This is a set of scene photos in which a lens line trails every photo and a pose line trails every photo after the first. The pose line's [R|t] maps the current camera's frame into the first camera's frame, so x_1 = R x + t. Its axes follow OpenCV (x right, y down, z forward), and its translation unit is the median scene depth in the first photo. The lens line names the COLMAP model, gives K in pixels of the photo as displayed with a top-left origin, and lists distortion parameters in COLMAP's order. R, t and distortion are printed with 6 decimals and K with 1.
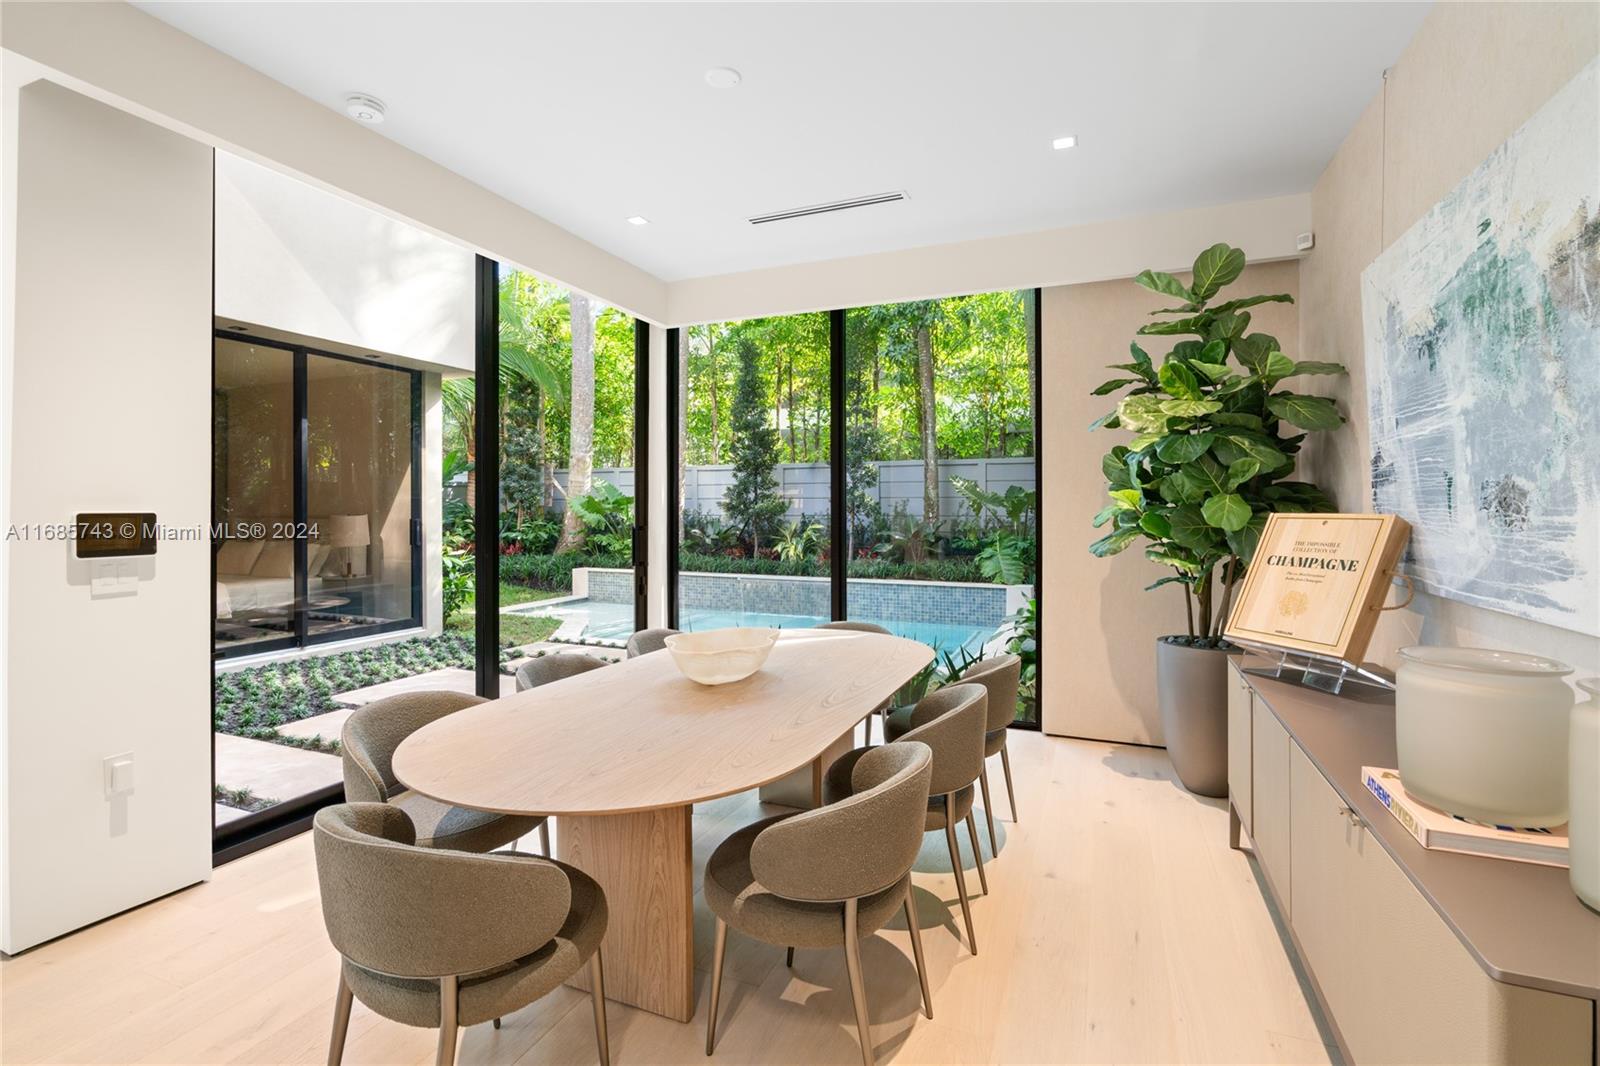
lens RADIAL K [[726.5, 0, 799.1], [0, 726.5, 508.0], [0, 0, 1]] dist [-0.003286, -0.000127]
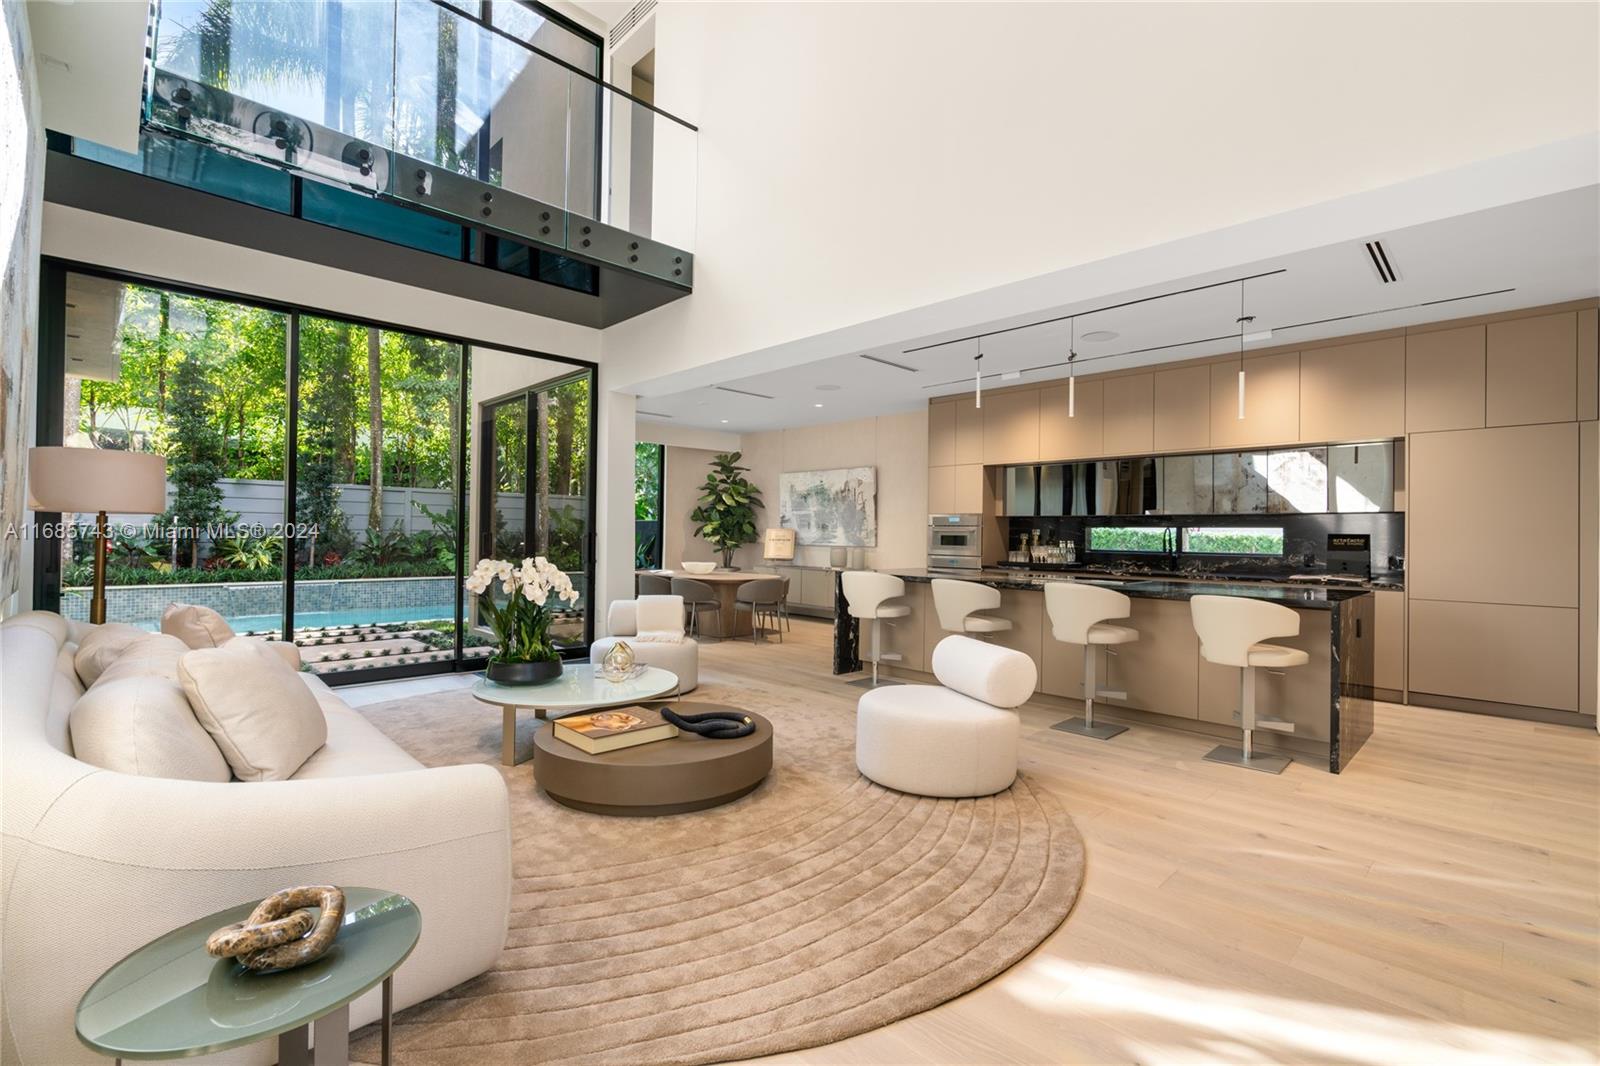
lens RADIAL K [[717.1, 0, 801.8], [0, 717.1, 530.3], [0, 0, 1]] dist [-0.015398, 0.010320]
pose [[0.388260, 0.010807, 0.921487, -2.337687], [-0.014260, 0.999882, -0.005718, 0.027773], [-0.921440, -0.010920, 0.388368, -0.596414]]
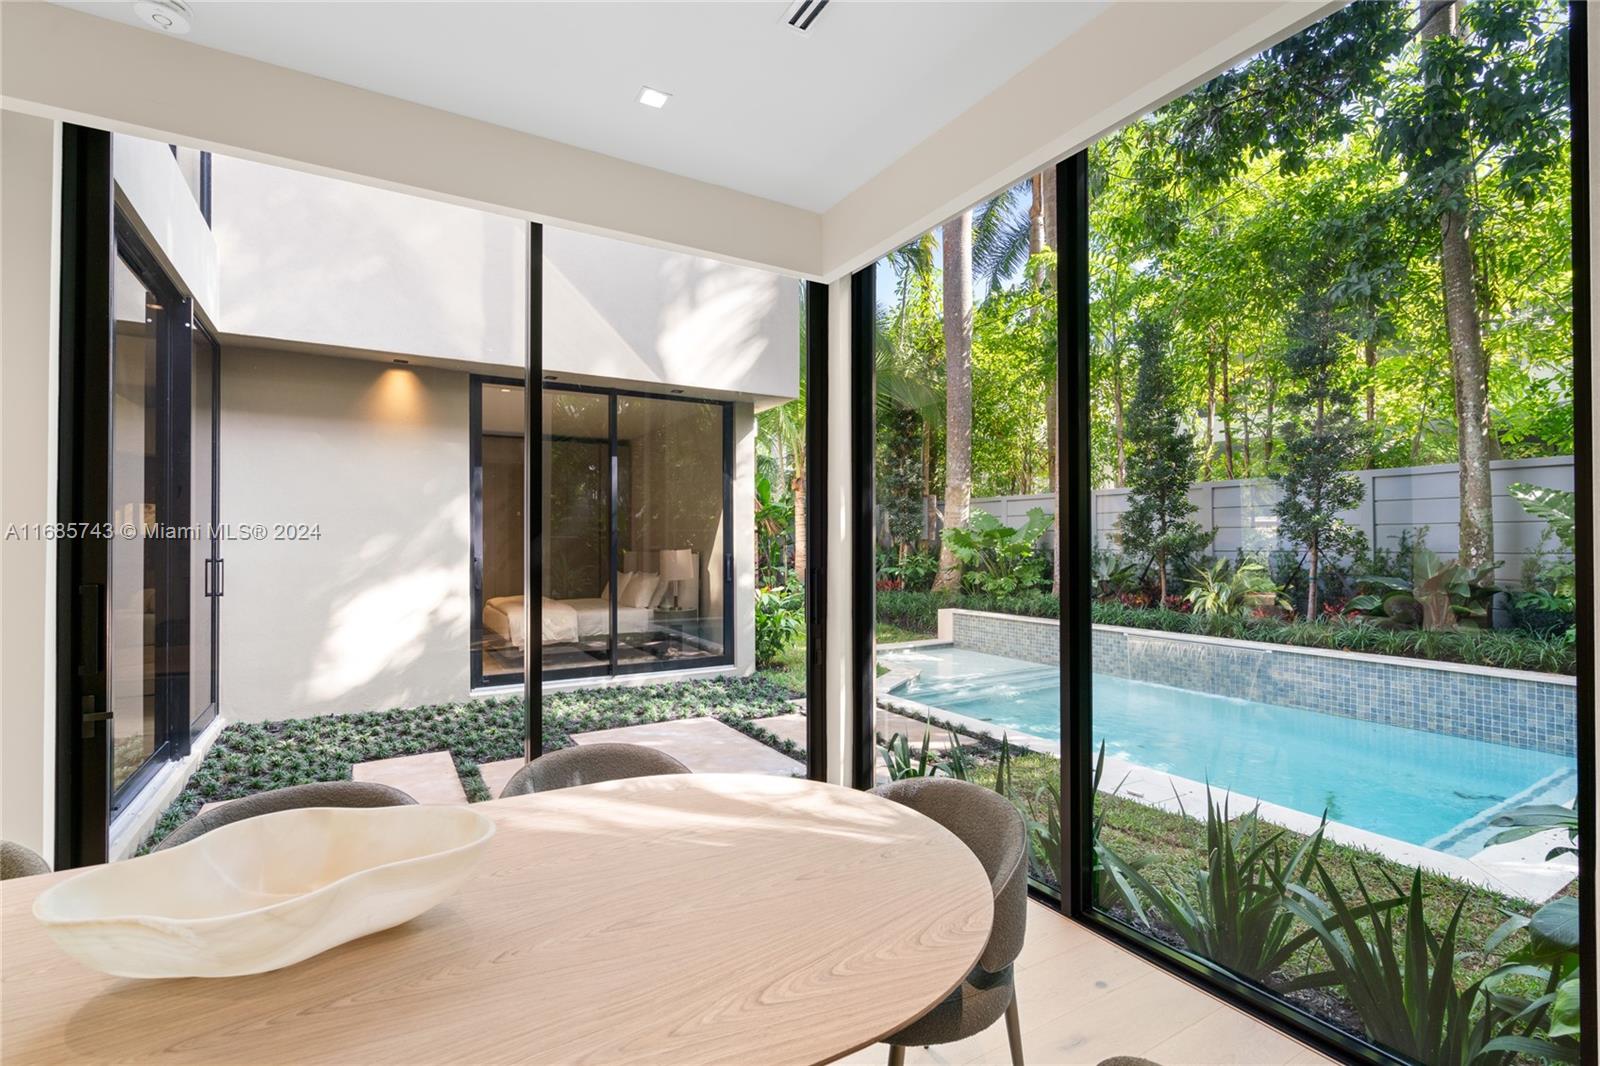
lens RADIAL K [[722.9, 0, 801.9], [0, 722.9, 538.9], [0, 0, 1]] dist [0.001261, 0.000812]
pose [[0.807249, -0.005988, -0.590181, 0.295937], [0.003528, 0.999980, -0.005319, 0.001331], [0.590201, 0.002212, 0.807253, 0.632820]]
